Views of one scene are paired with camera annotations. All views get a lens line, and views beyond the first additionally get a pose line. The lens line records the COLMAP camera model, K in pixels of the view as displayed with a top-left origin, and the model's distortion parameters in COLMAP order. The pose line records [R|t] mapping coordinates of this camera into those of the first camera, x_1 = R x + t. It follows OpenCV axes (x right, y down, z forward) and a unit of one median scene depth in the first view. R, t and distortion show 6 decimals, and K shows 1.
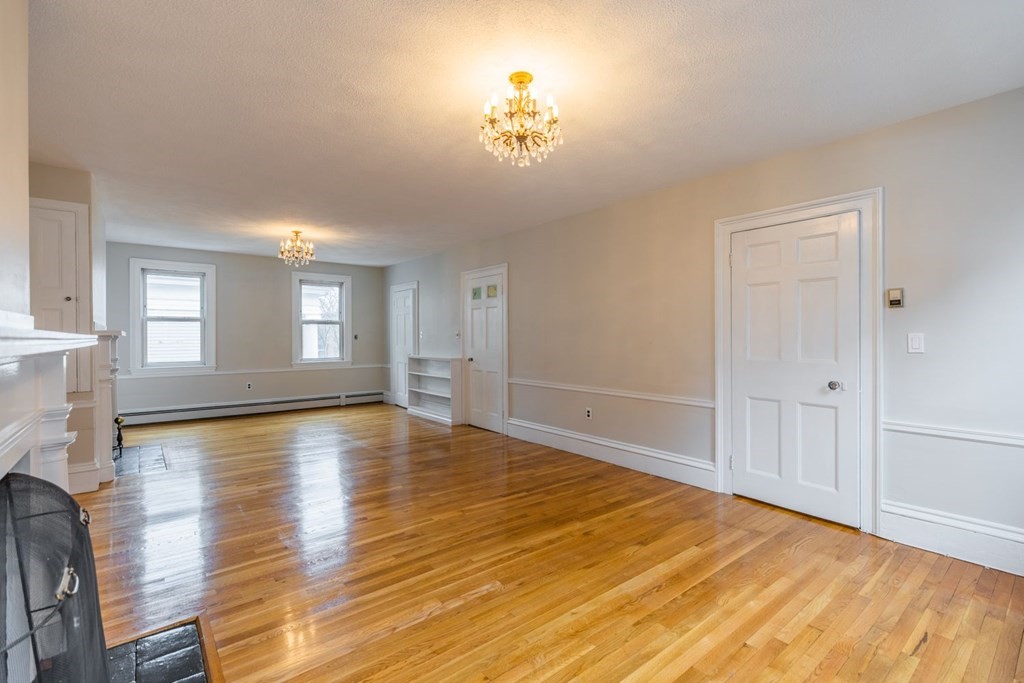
lens RADIAL K [[457.0, 0, 513.5], [0, 457.0, 335.0], [0, 0, 1]] dist [0.004306, 0.000215]
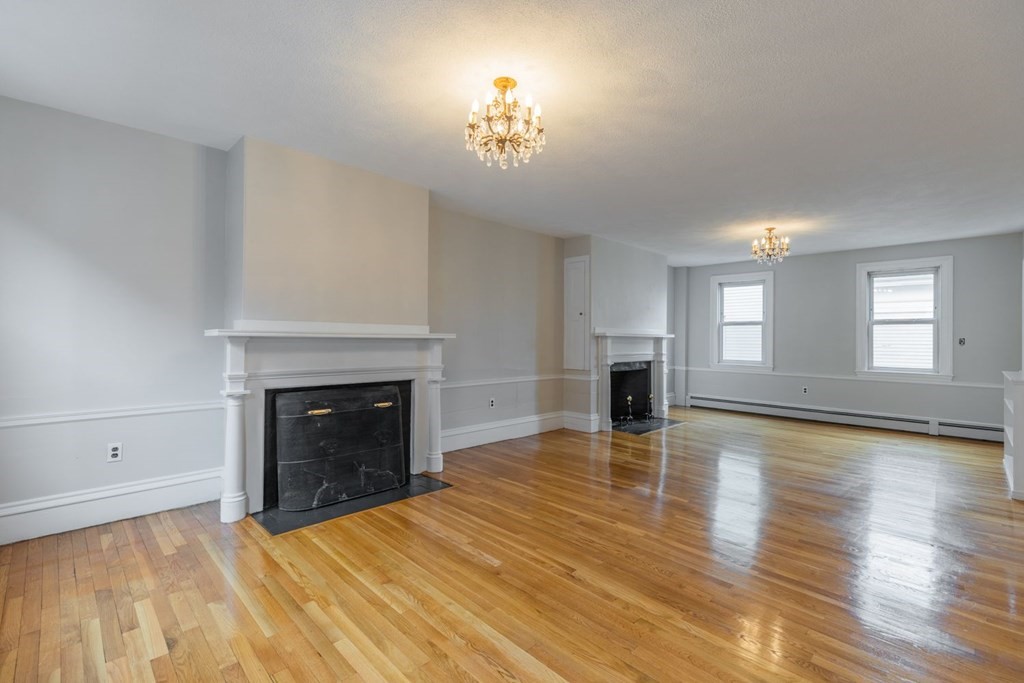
lens RADIAL K [[457.0, 0, 513.5], [0, 457.0, 335.0], [0, 0, 1]] dist [0.004306, 0.000215]
pose [[0.099388, -0.001321, -0.995048, 0.309089], [-0.007676, 0.999968, -0.002095, 0.001360], [0.995019, 0.007846, 0.099375, 0.272831]]
